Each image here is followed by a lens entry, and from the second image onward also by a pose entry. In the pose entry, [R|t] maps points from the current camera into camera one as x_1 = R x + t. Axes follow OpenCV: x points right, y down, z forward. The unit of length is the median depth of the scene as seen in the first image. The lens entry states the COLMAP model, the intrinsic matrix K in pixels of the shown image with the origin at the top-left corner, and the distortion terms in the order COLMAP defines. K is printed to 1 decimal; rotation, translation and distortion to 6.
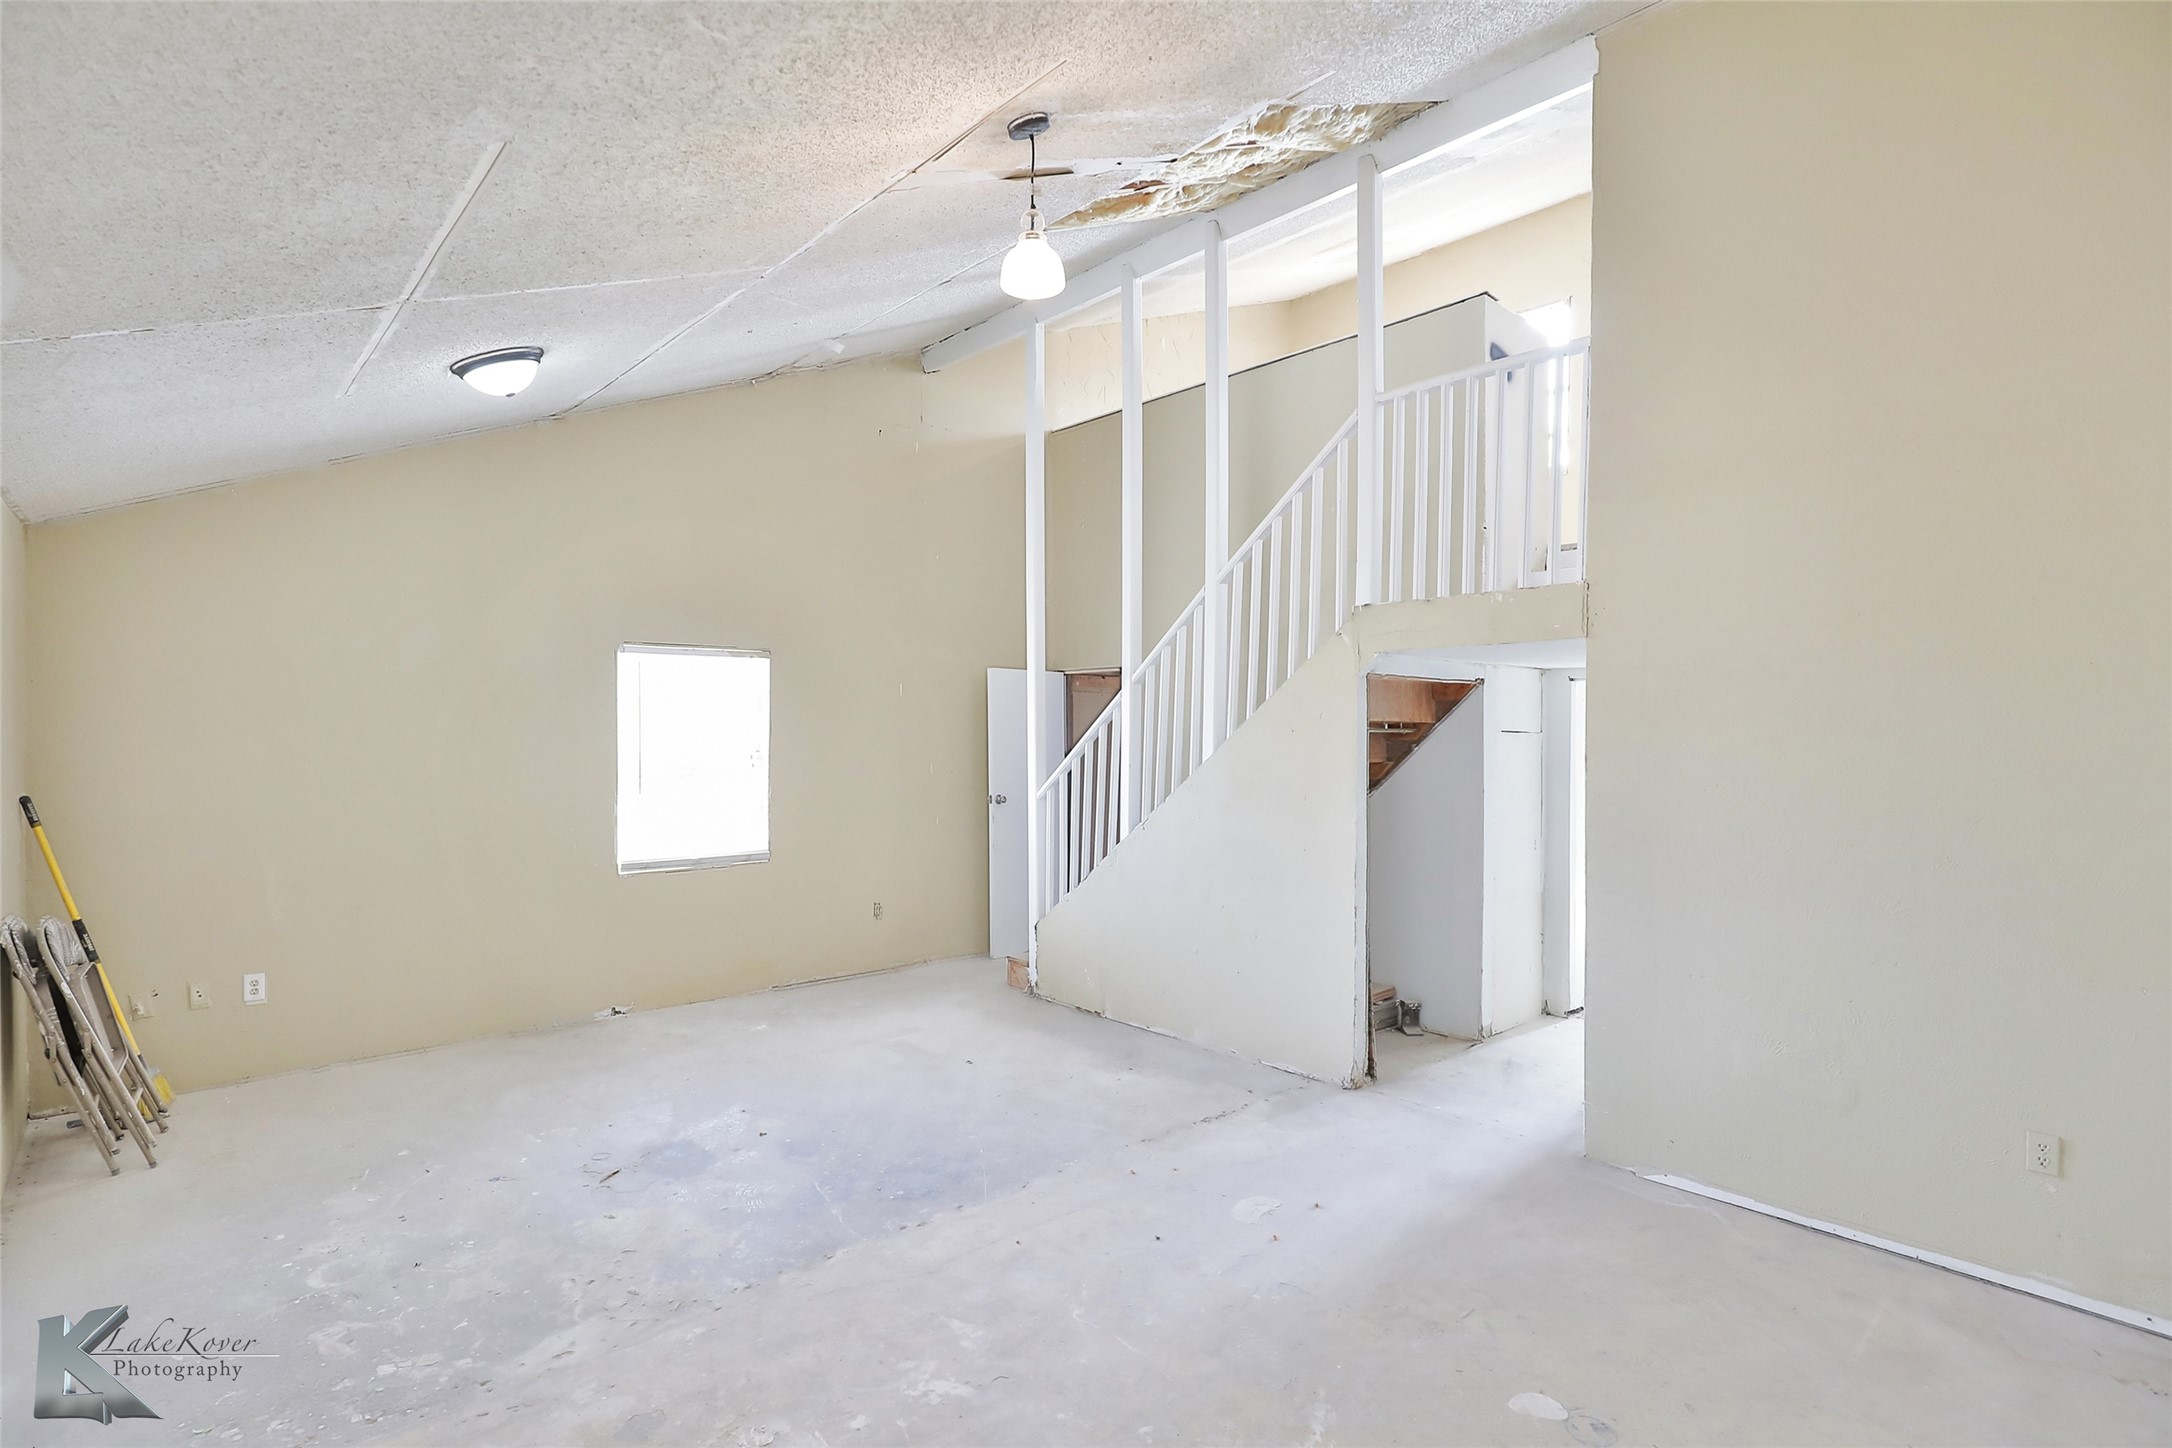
lens RADIAL K [[1040.4, 0, 1091.9], [0, 1040.4, 739.2], [0, 0, 1]] dist [-0.004492, 0.000132]
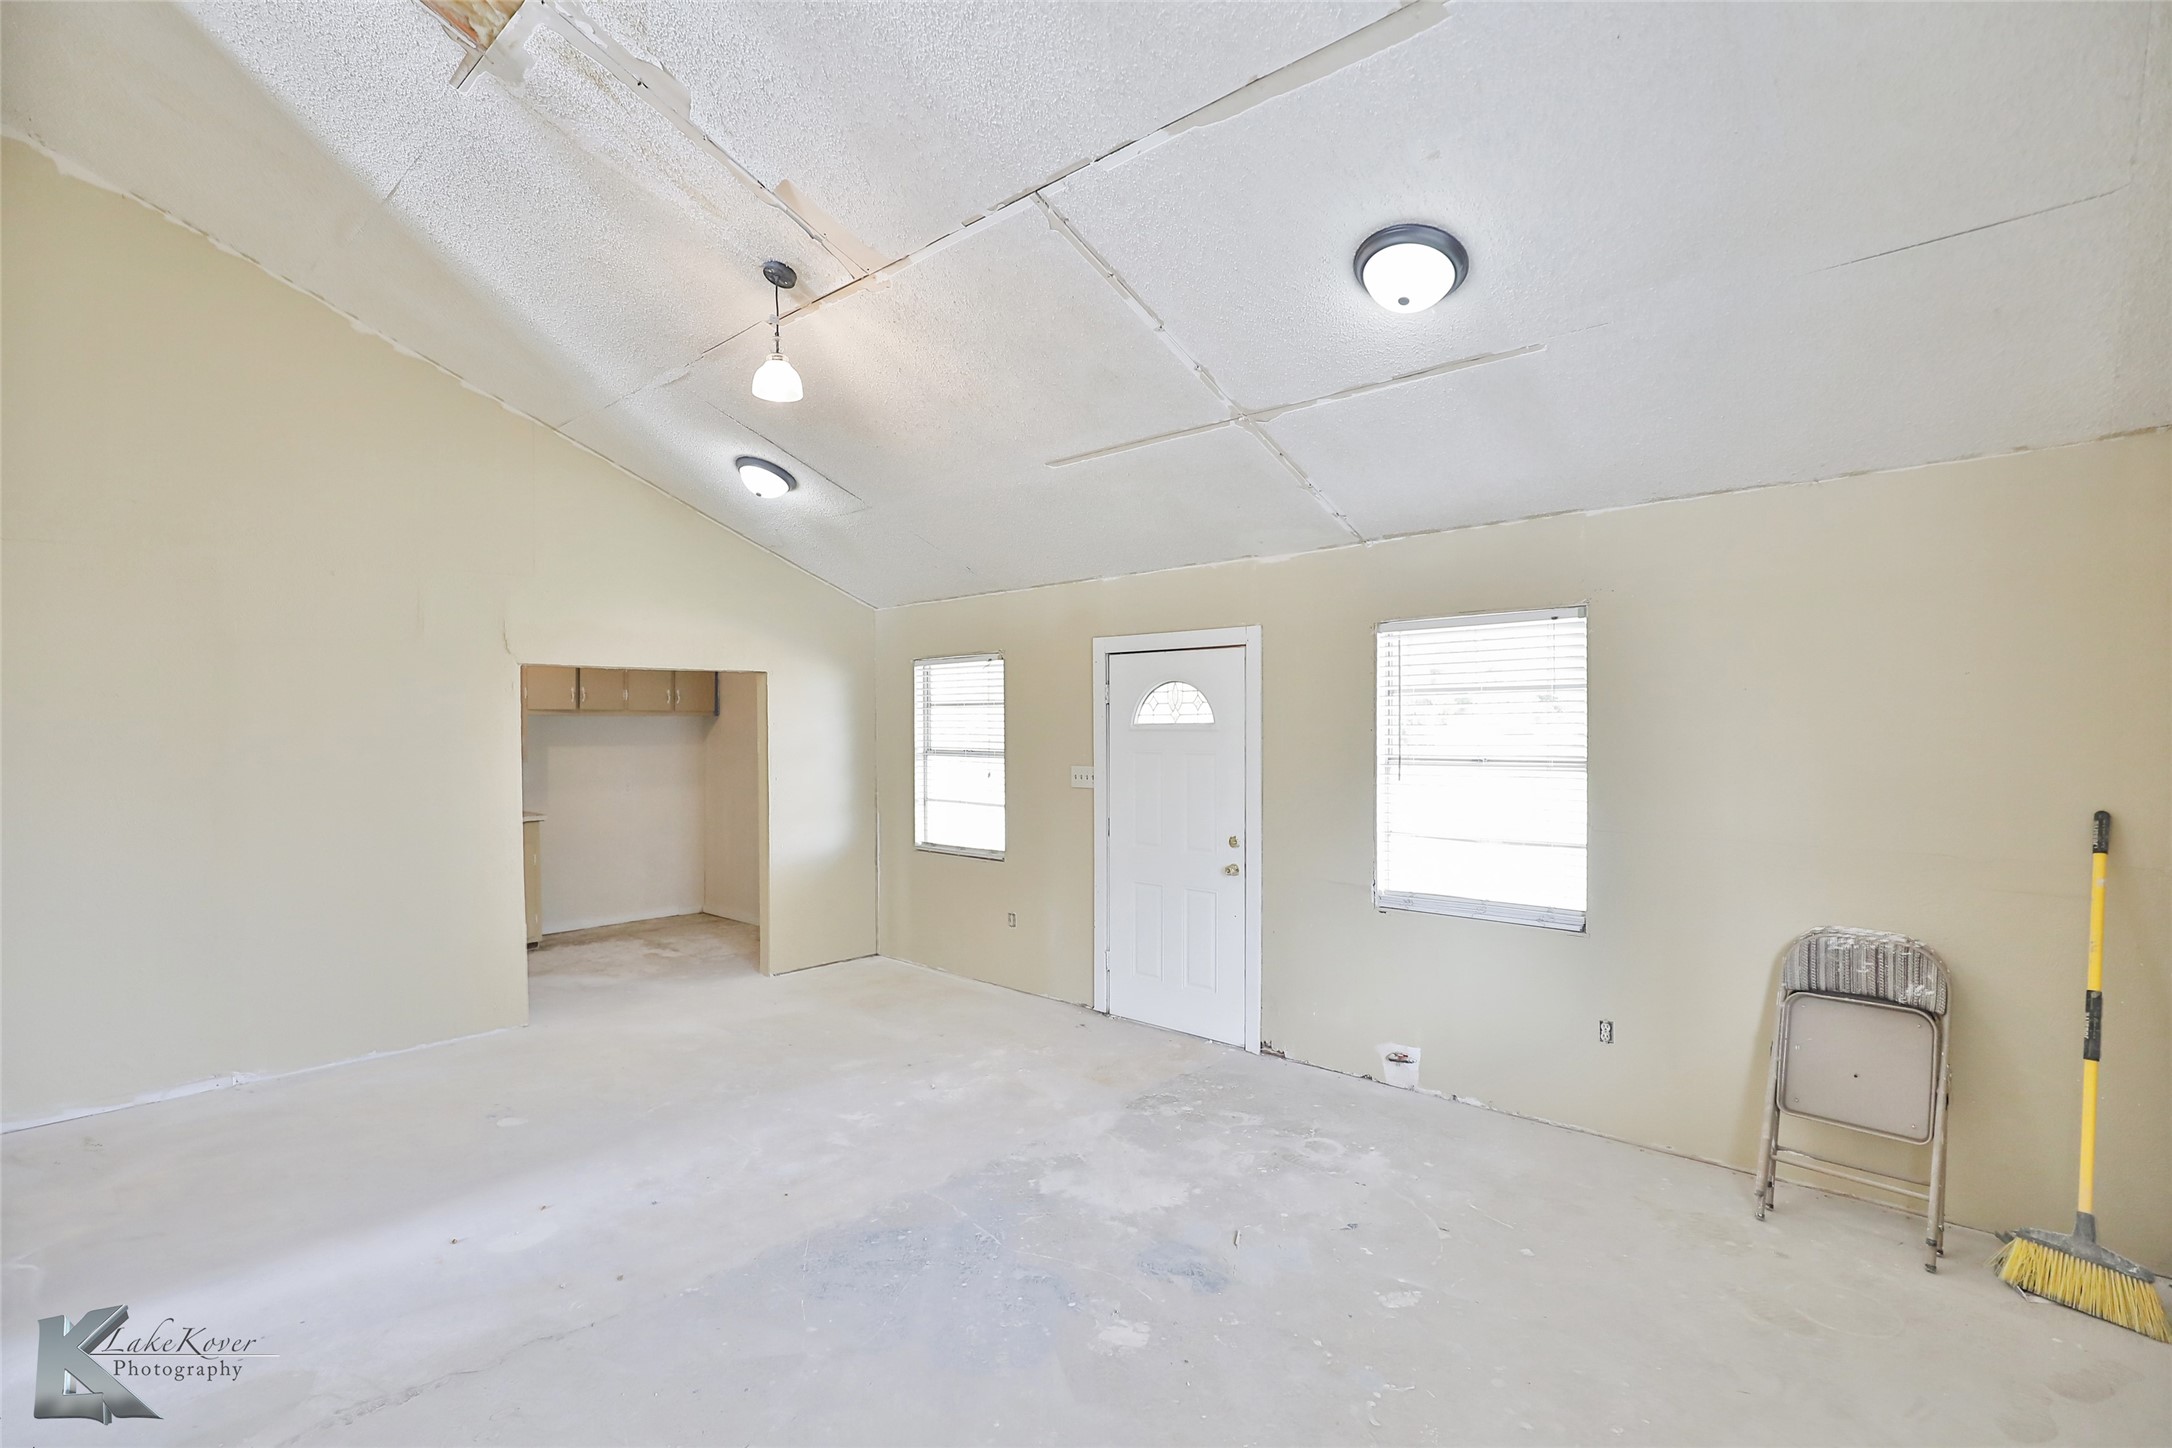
lens RADIAL K [[1040.4, 0, 1091.9], [0, 1040.4, 739.2], [0, 0, 1]] dist [-0.004492, 0.000132]
pose [[-0.996514, 0.005611, -0.083232, -0.326661], [0.003590, 0.999696, 0.024410, -0.034142], [0.083344, 0.024026, -0.996231, 2.257955]]
